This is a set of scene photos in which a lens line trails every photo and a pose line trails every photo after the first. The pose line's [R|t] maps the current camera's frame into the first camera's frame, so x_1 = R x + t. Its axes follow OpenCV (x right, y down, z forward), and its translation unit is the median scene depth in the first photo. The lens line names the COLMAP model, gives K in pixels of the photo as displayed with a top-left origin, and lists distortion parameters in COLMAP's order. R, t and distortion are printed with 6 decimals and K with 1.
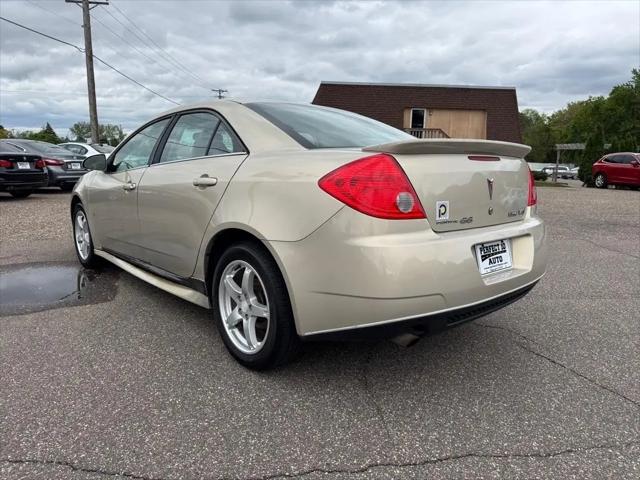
lens RADIAL K [[454.2, 0, 321.5], [0, 454.2, 243.9], [0, 0, 1]] dist [0.039392, -0.050380]
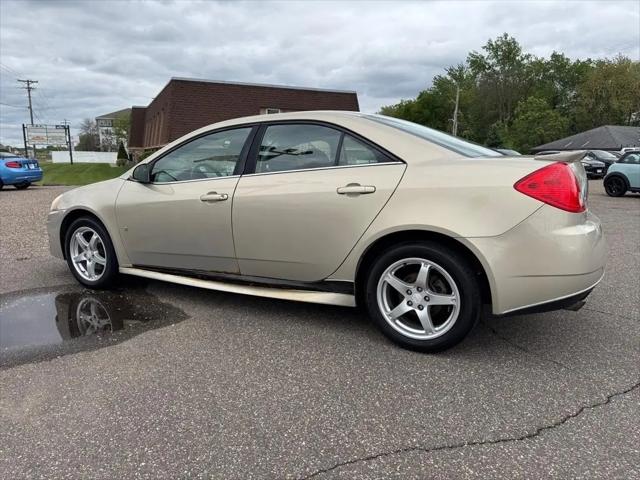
lens RADIAL K [[454.3, 0, 318.8], [0, 454.3, 238.2], [0, 0, 1]] dist [0.039516, -0.050440]
pose [[0.936826, -0.075981, 0.341443, -0.772681], [0.078609, 0.996887, 0.006155, -0.037578], [-0.340847, 0.021074, 0.939882, 0.022591]]
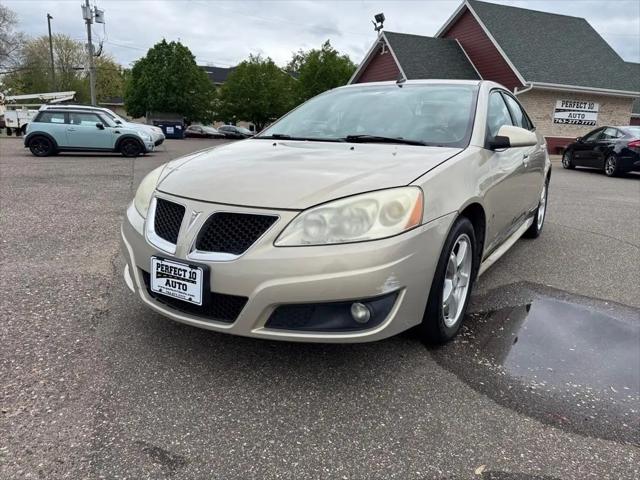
lens RADIAL K [[454.3, 0, 318.8], [0, 454.3, 238.2], [0, 0, 1]] dist [0.039516, -0.050440]
pose [[-0.260220, -0.245720, 0.933760, -1.833448], [0.137981, 0.947687, 0.287838, -0.448367], [-0.955639, 0.203742, -0.212702, 2.387907]]
